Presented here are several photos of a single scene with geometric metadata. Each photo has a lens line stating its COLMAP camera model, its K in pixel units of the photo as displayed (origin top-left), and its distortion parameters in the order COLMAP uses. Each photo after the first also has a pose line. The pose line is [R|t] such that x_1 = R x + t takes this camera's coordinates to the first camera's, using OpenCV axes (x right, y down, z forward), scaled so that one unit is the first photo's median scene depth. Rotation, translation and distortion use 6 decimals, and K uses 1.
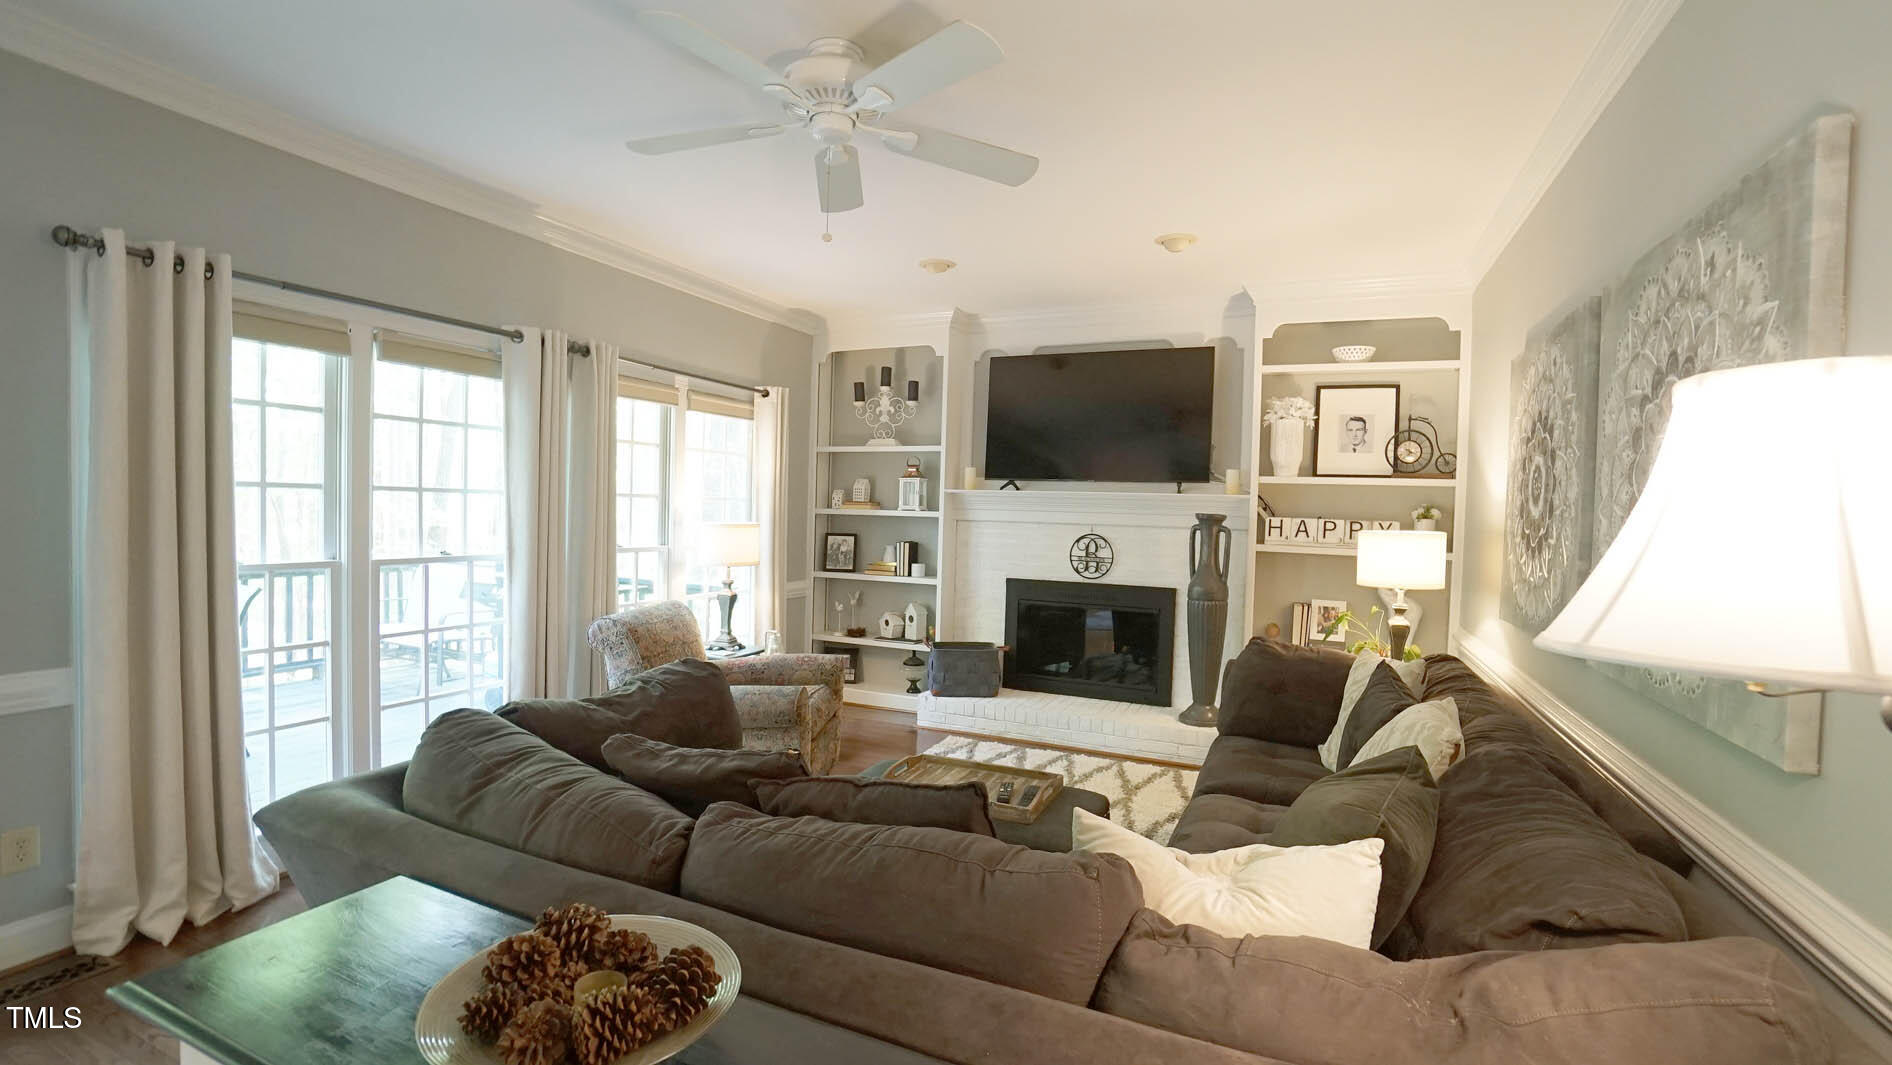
lens RADIAL K [[831.1, 0, 938.1], [0, 831.1, 541.2], [0, 0, 1]] dist [-0.070962, 0.026287]
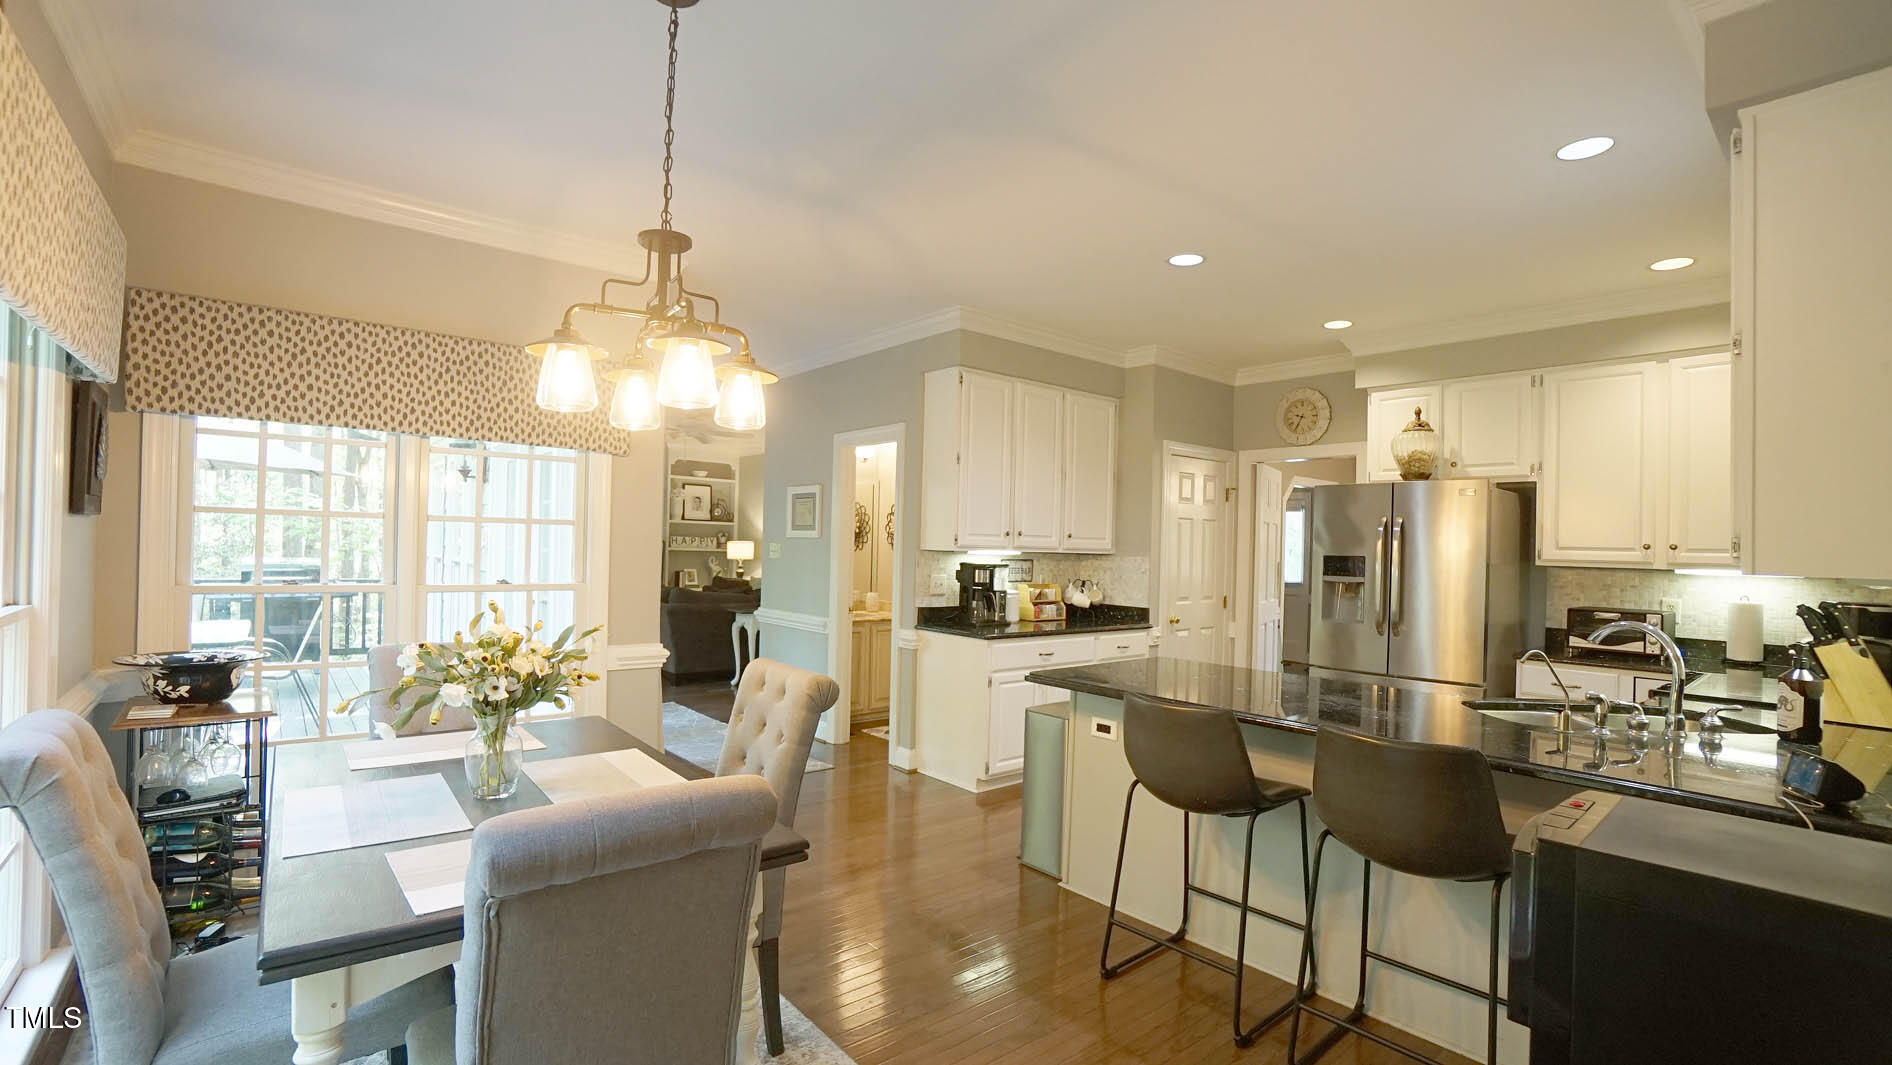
lens RADIAL K [[831.1, 0, 938.1], [0, 831.1, 541.2], [0, 0, 1]] dist [-0.070962, 0.026287]
pose [[0.430587, -0.010088, 0.902493, -1.409703], [0.019476, 0.999809, 0.001884, -0.002440], [-0.902339, 0.016766, 0.430701, -0.750109]]
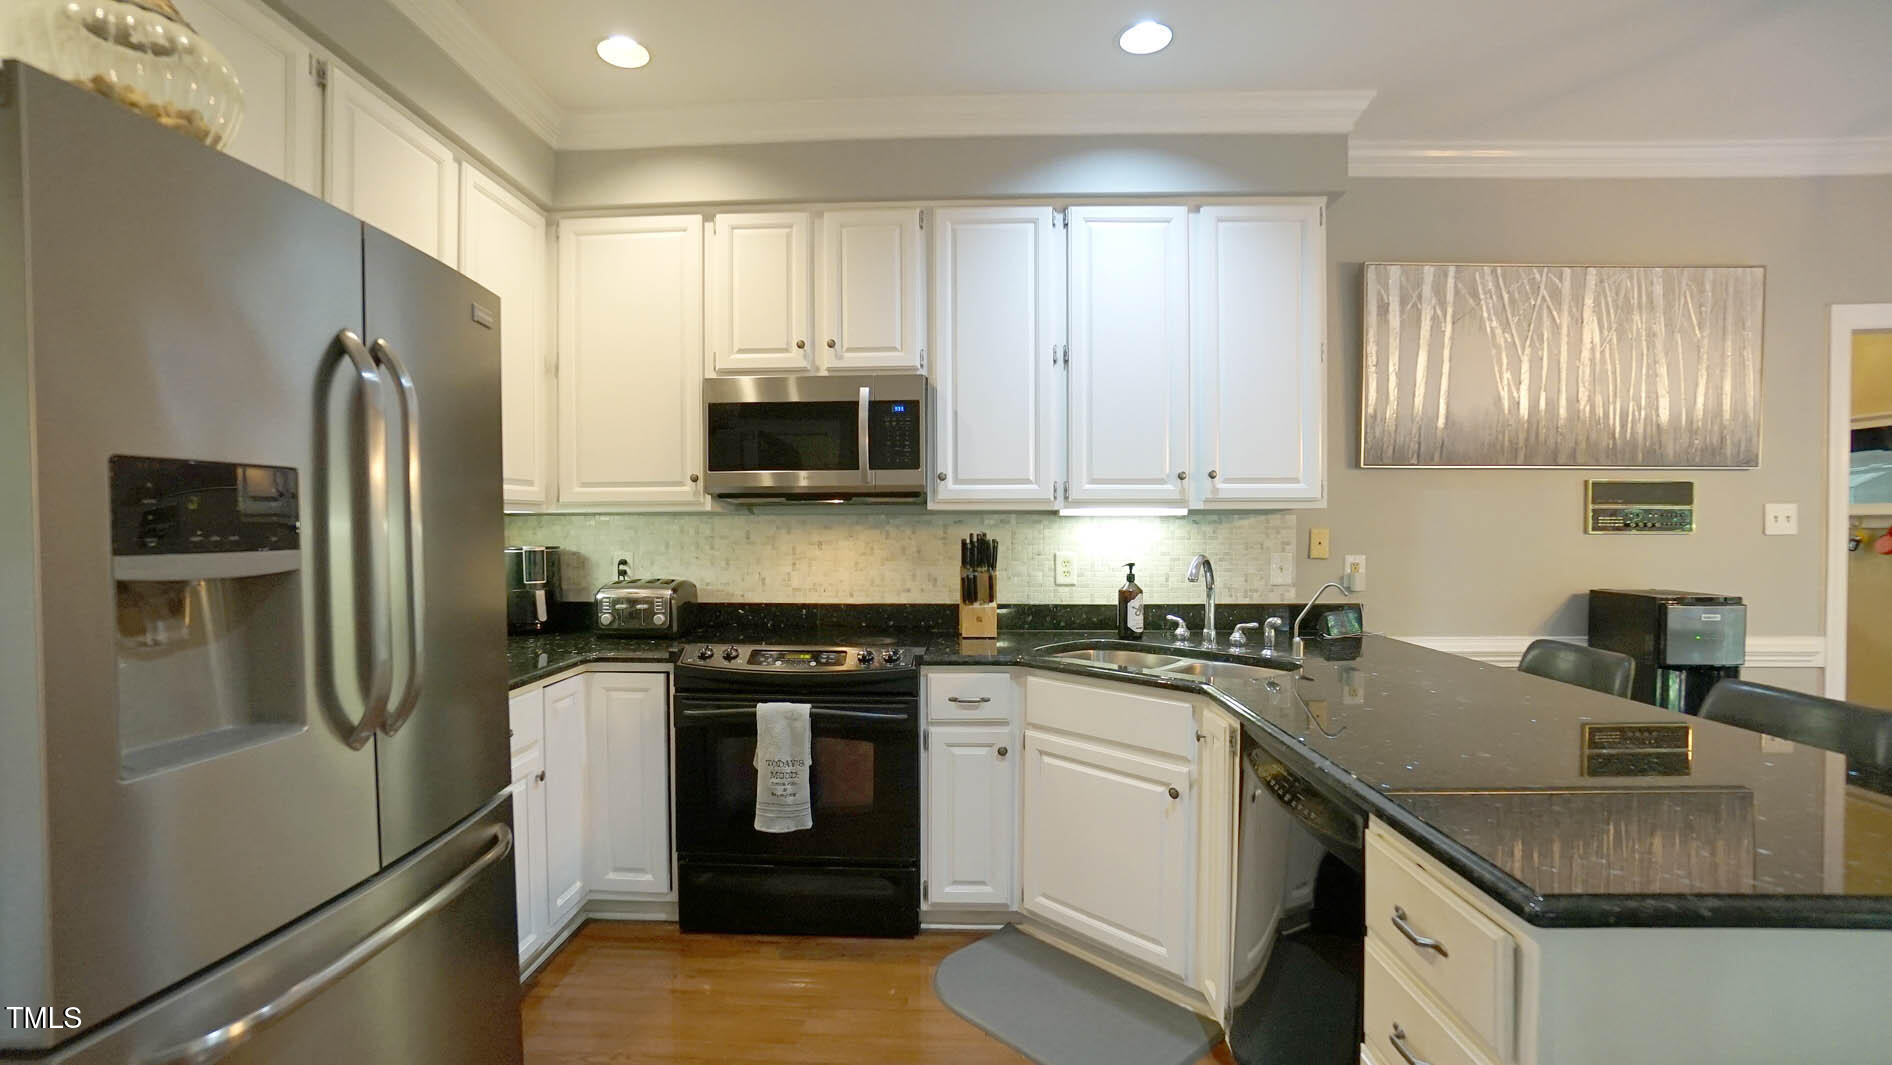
lens RADIAL K [[830.1, 0, 942.6], [0, 830.1, 538.6], [0, 0, 1]] dist [-0.068725, 0.026550]
pose [[-0.924454, -0.019837, -0.380776, -0.467330], [-0.036872, 0.998616, 0.037495, 0.029654], [0.379505, 0.048703, -0.923907, -0.502968]]
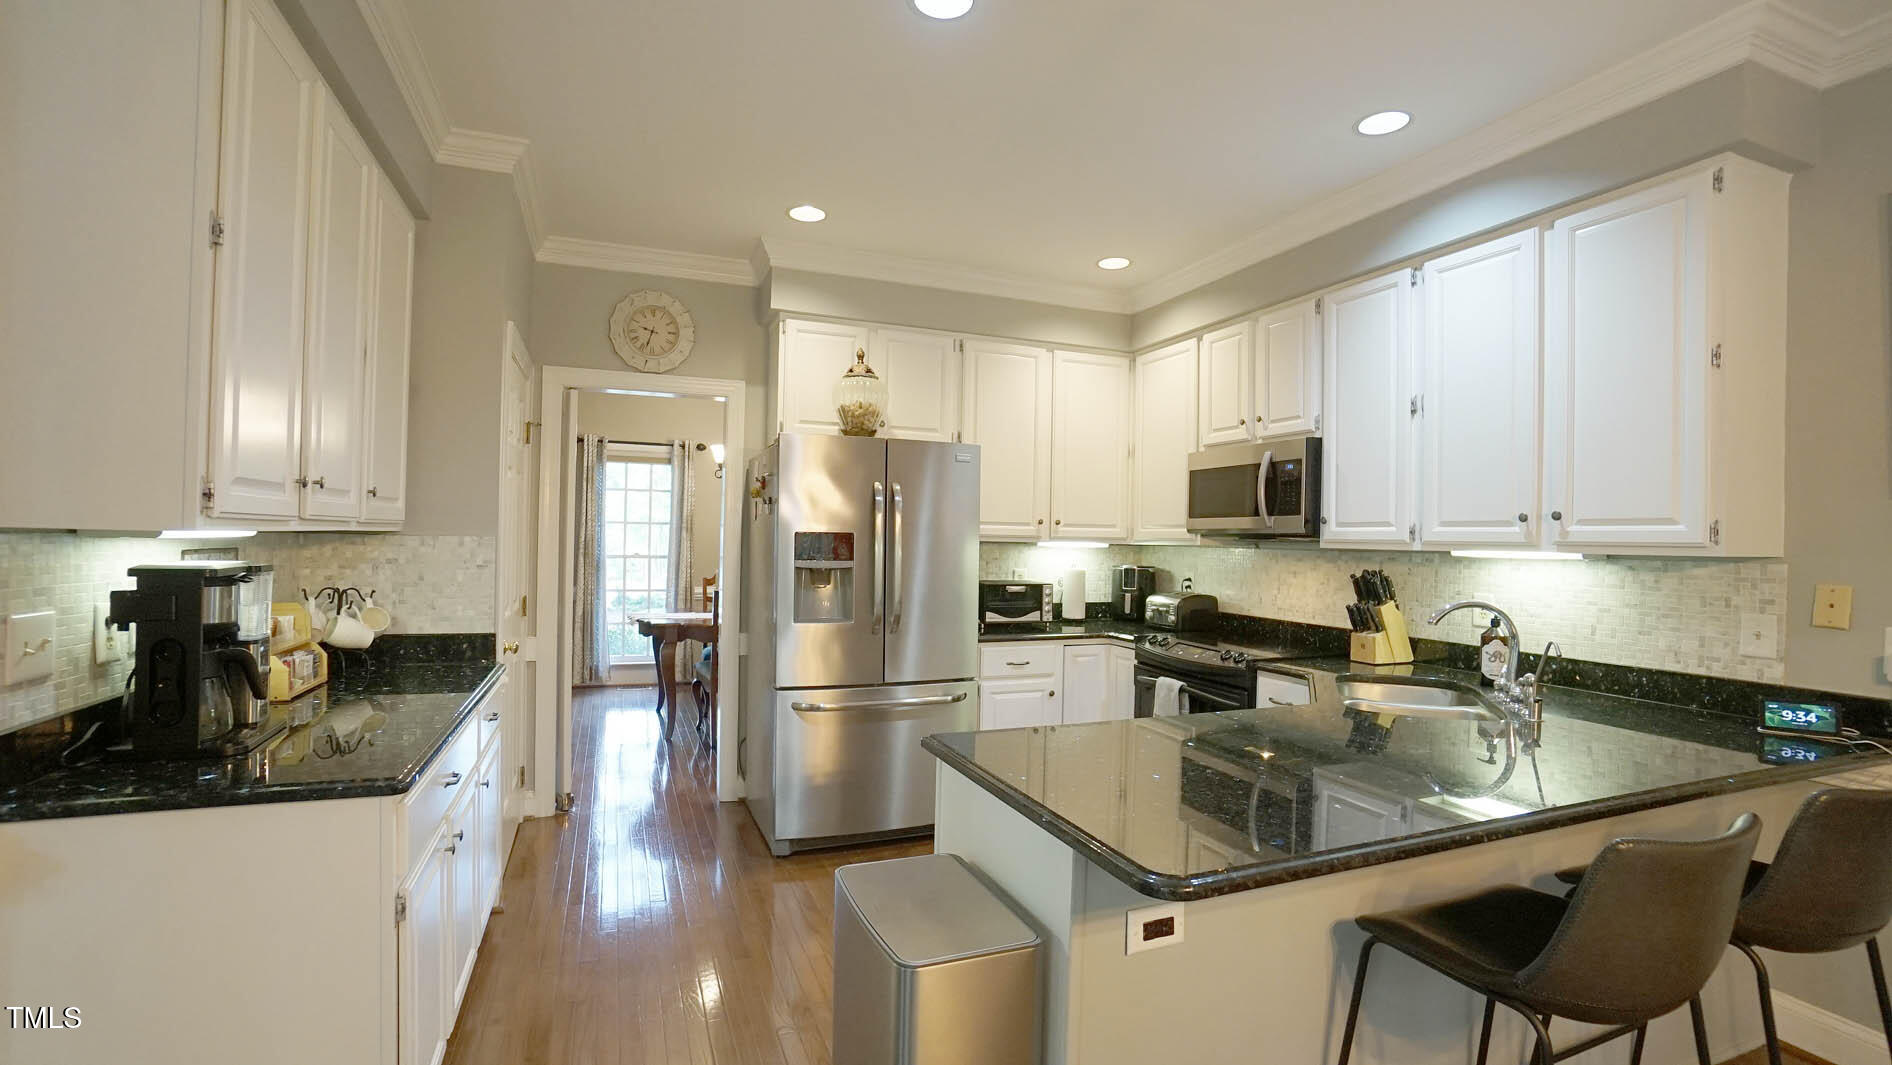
lens RADIAL K [[831.1, 0, 938.1], [0, 831.1, 541.2], [0, 0, 1]] dist [-0.070962, 0.026287]
pose [[-0.719912, -0.043810, 0.692682, -0.918550], [-0.012933, 0.998679, 0.049722, -0.003673], [-0.693945, 0.026837, -0.719528, -0.332010]]
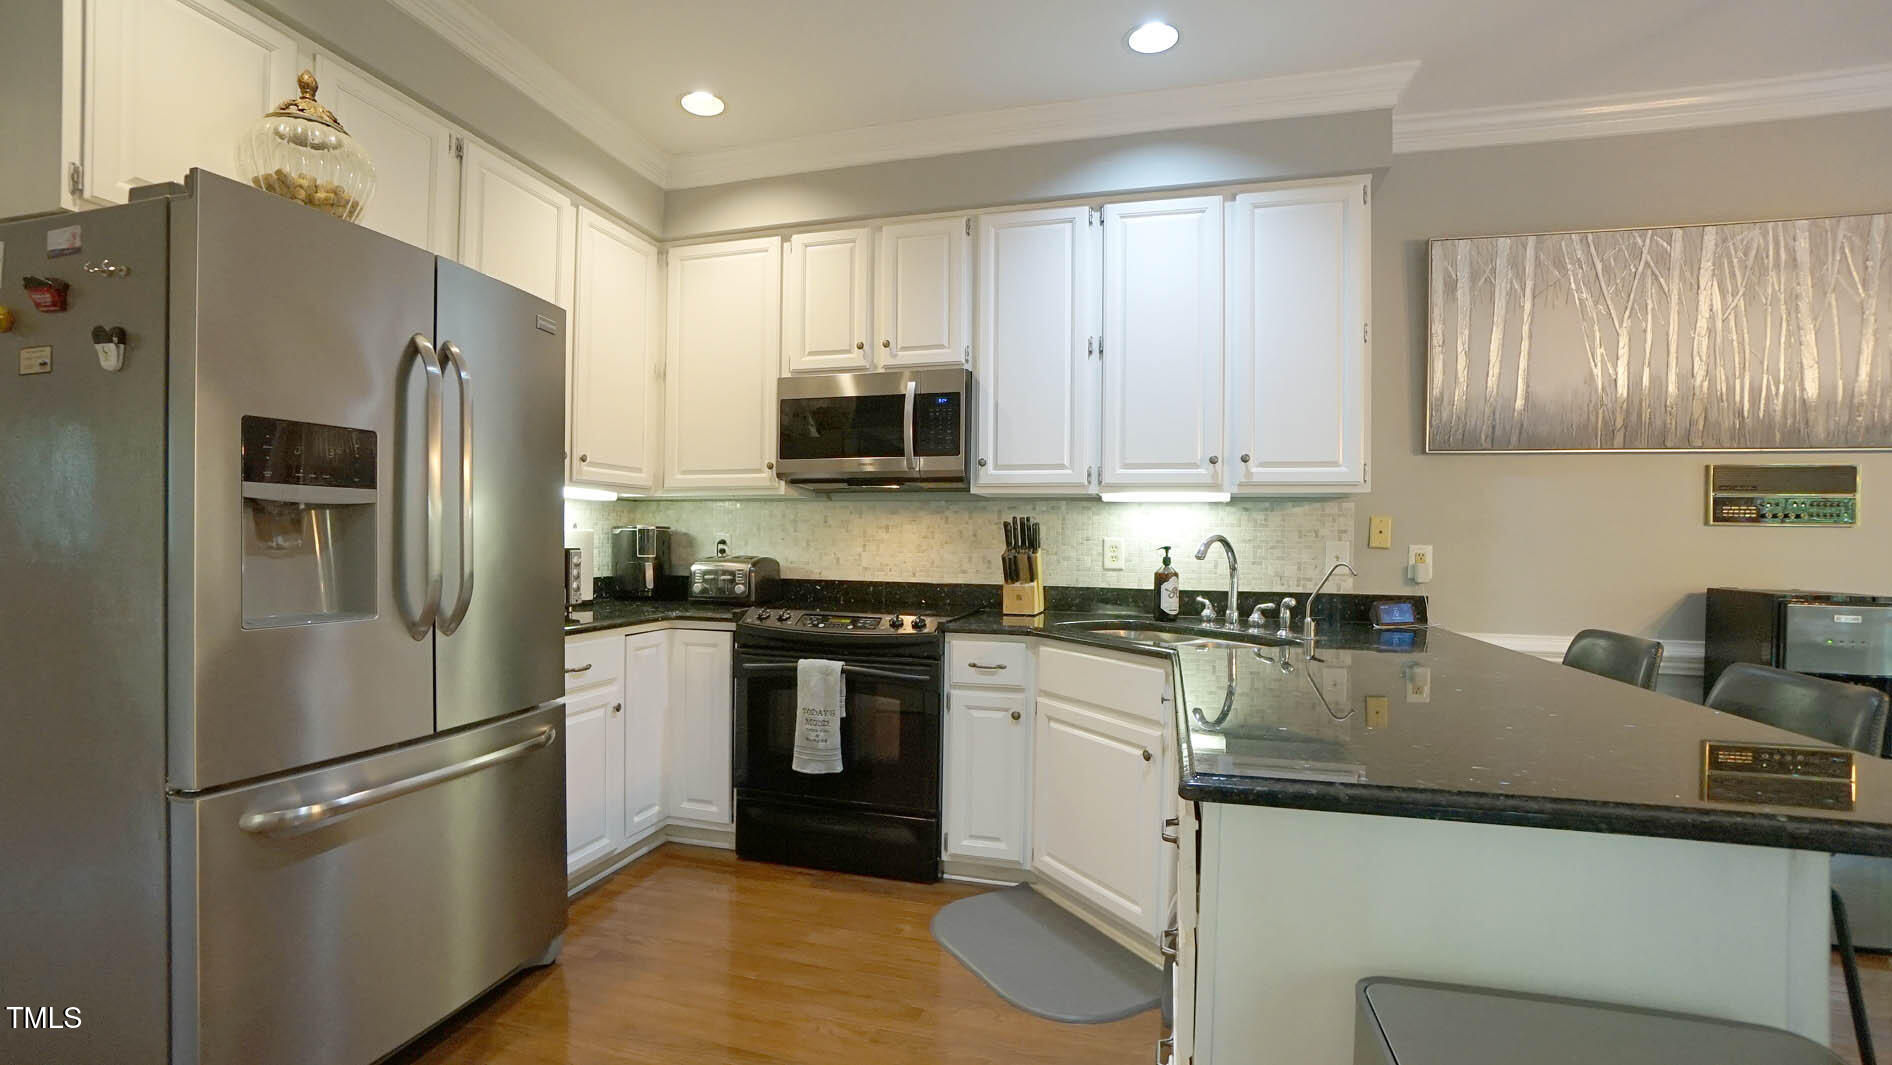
lens RADIAL K [[831.1, 0, 938.1], [0, 831.1, 541.2], [0, 0, 1]] dist [-0.070962, 0.026287]
pose [[-0.987203, -0.040102, -0.154345, -0.558053], [-0.045395, 0.998490, 0.030923, 0.049026], [0.152872, 0.037534, -0.987533, -0.428251]]
